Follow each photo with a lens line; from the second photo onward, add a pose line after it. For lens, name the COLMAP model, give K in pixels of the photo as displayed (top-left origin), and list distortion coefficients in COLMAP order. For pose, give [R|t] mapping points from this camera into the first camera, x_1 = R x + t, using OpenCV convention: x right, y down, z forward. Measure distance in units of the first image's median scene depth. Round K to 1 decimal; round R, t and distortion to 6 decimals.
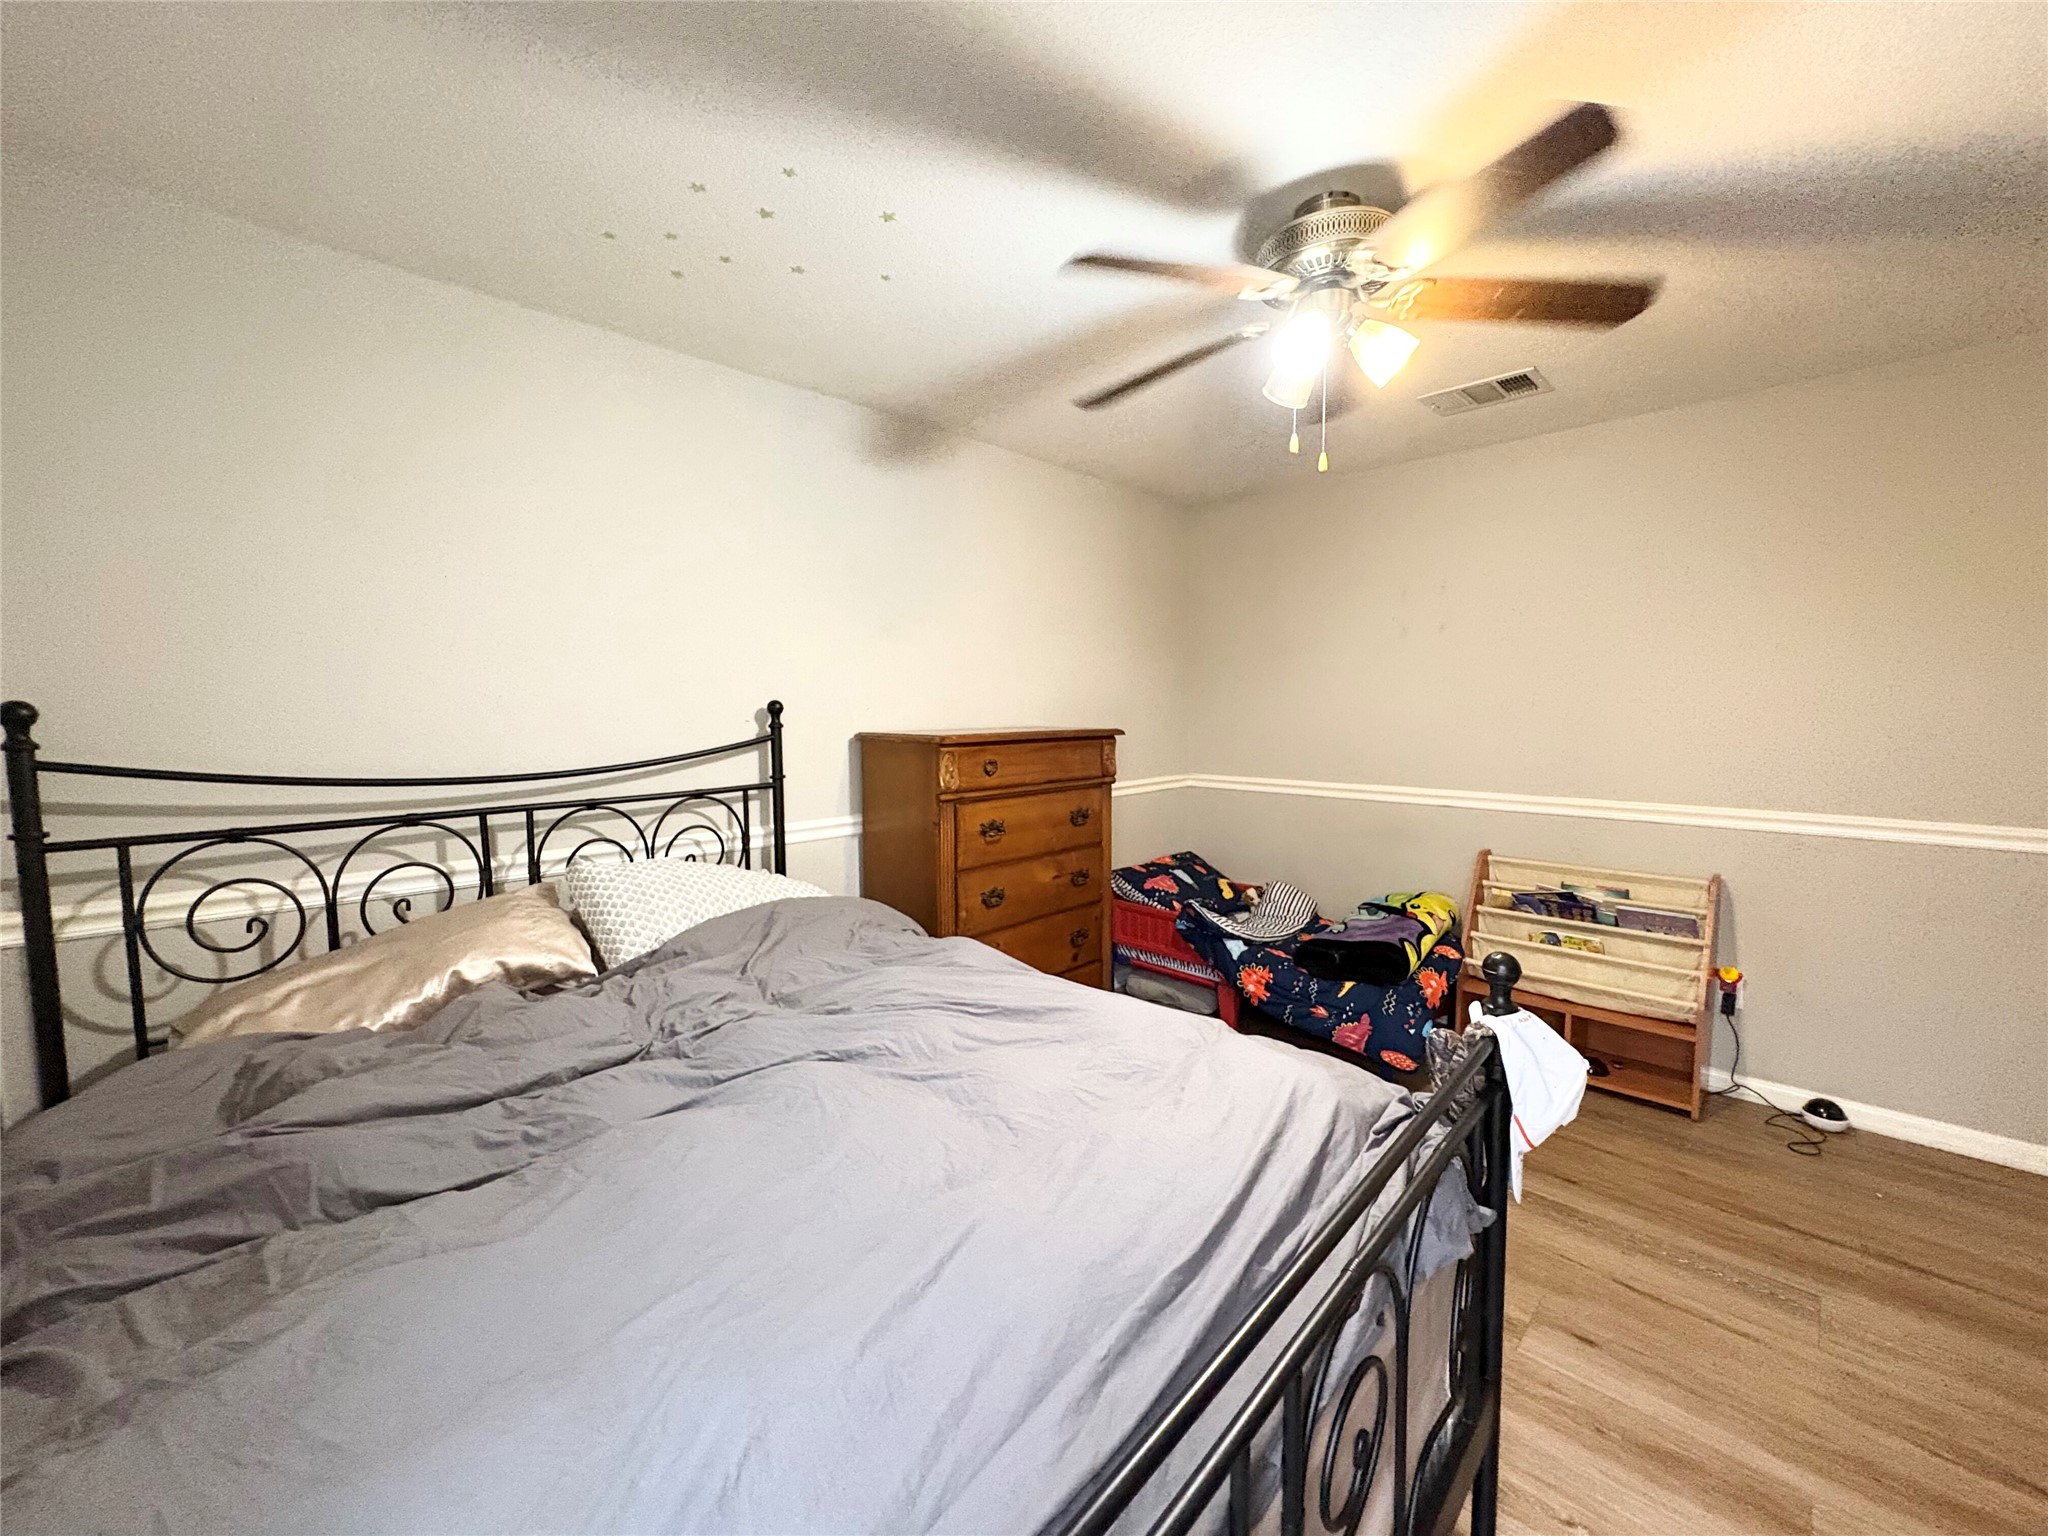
lens RADIAL K [[825.6, 0, 1024.0], [0, 825.6, 768.0], [0, 0, 1]] dist [0.013703, 0.000031]
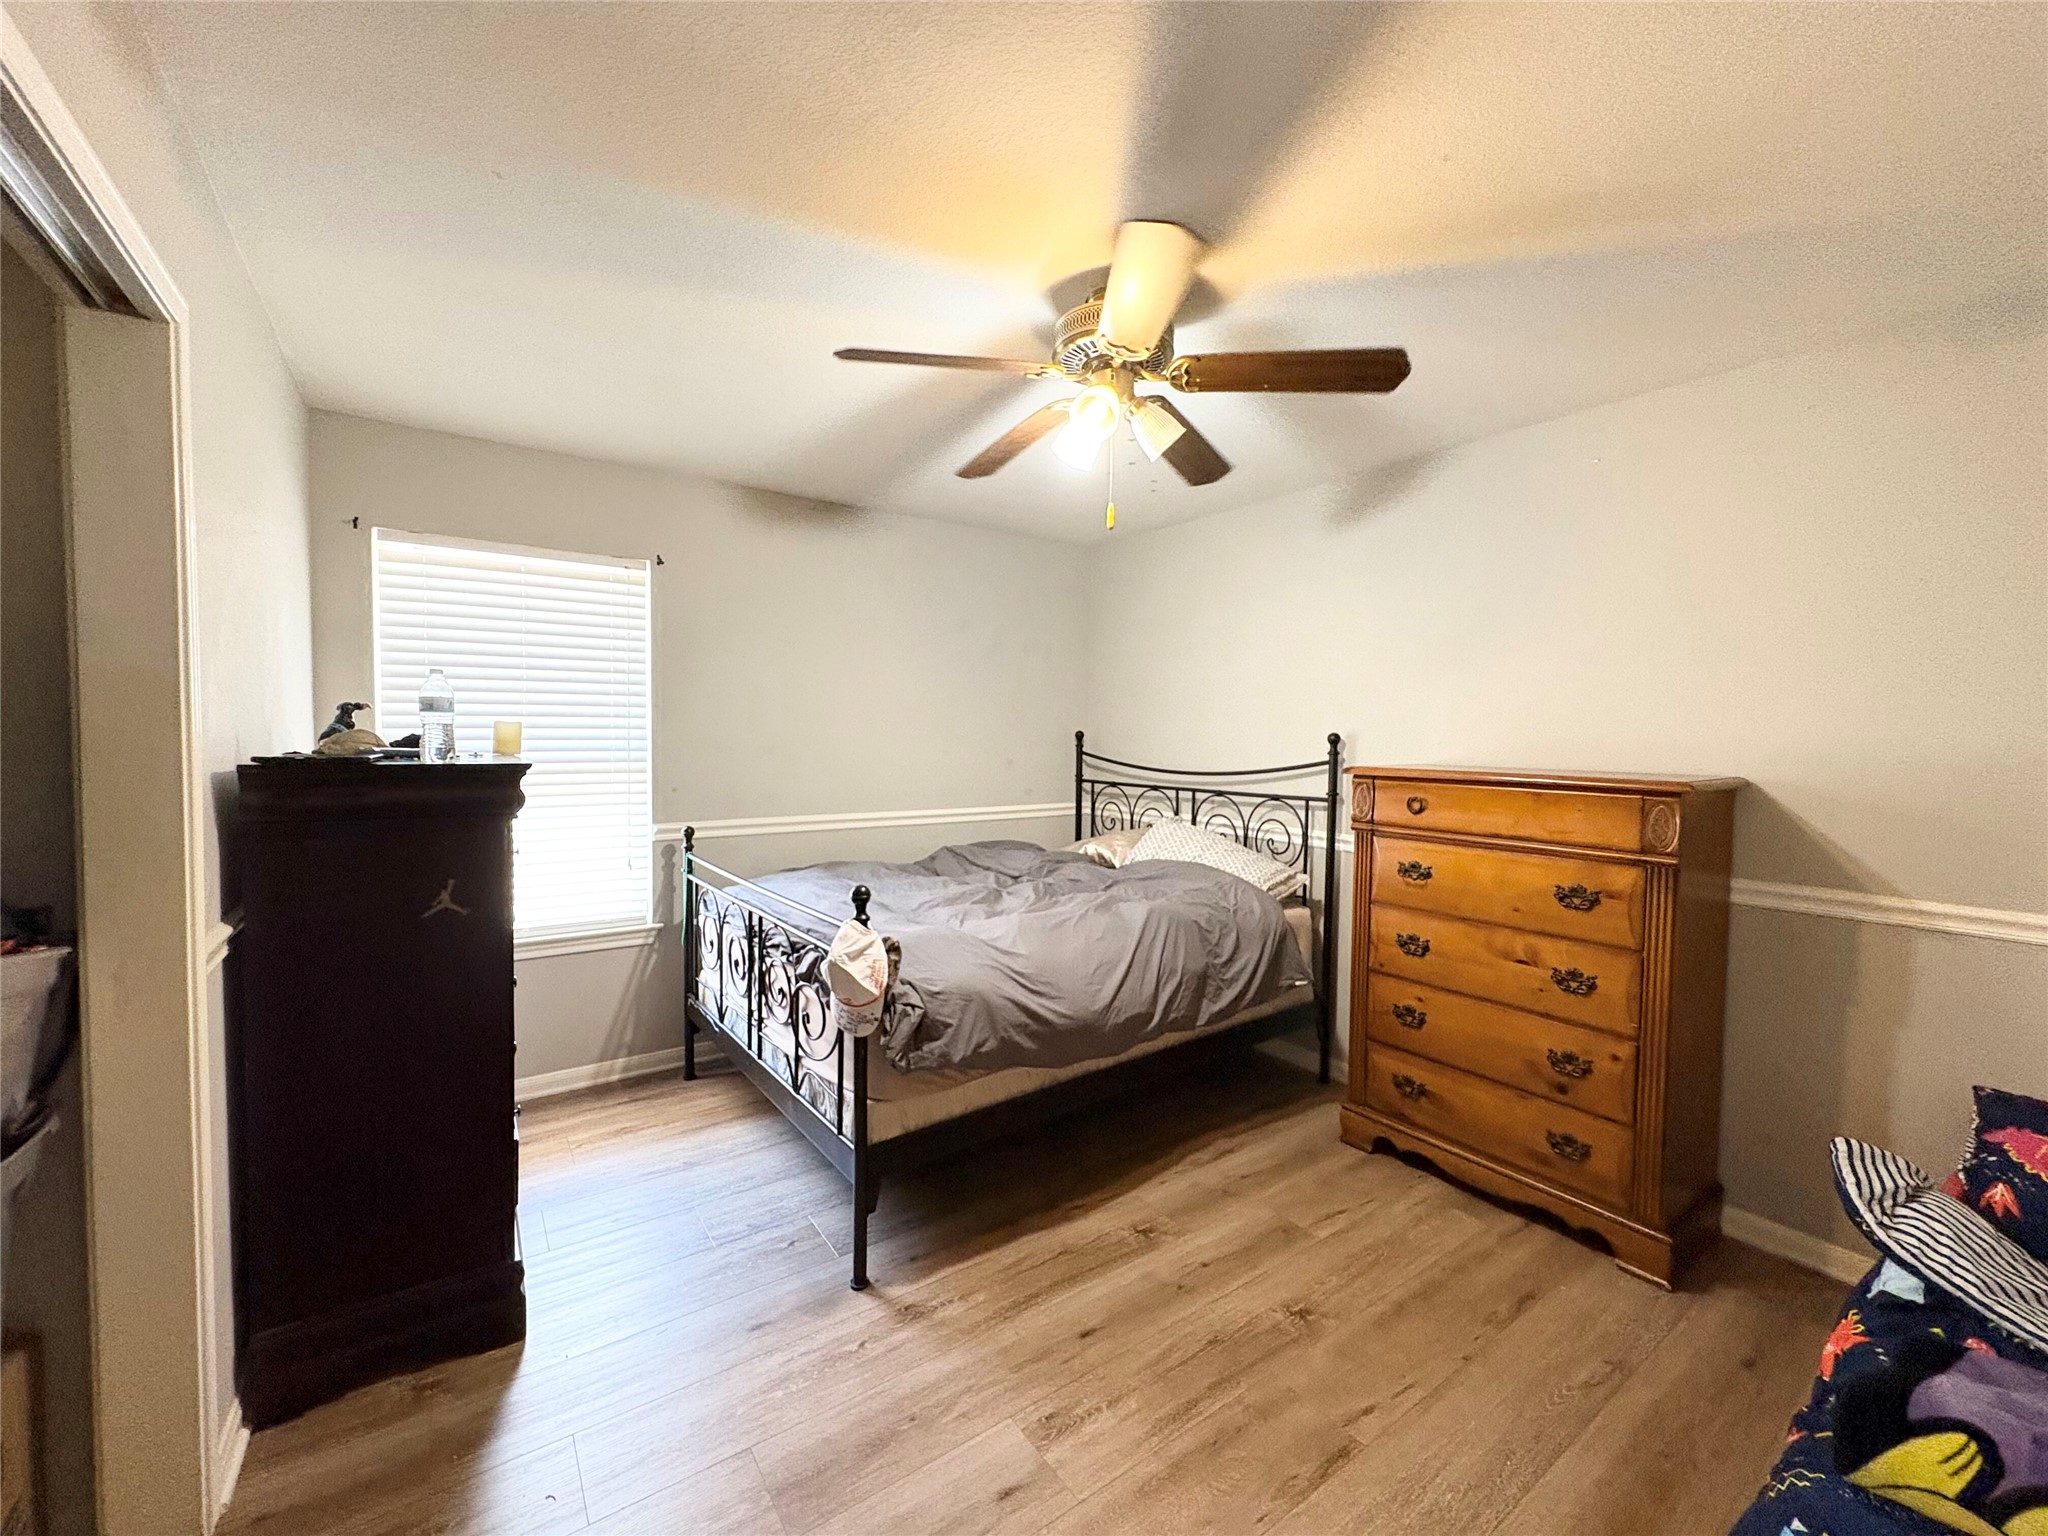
lens RADIAL K [[825.6, 0, 1024.0], [0, 825.6, 768.0], [0, 0, 1]] dist [0.013703, 0.000031]
pose [[-0.179085, 0.045794, -0.982767, 1.149174], [-0.087586, 0.994208, 0.062288, -0.074619], [0.979927, 0.097231, -0.174037, 0.859254]]
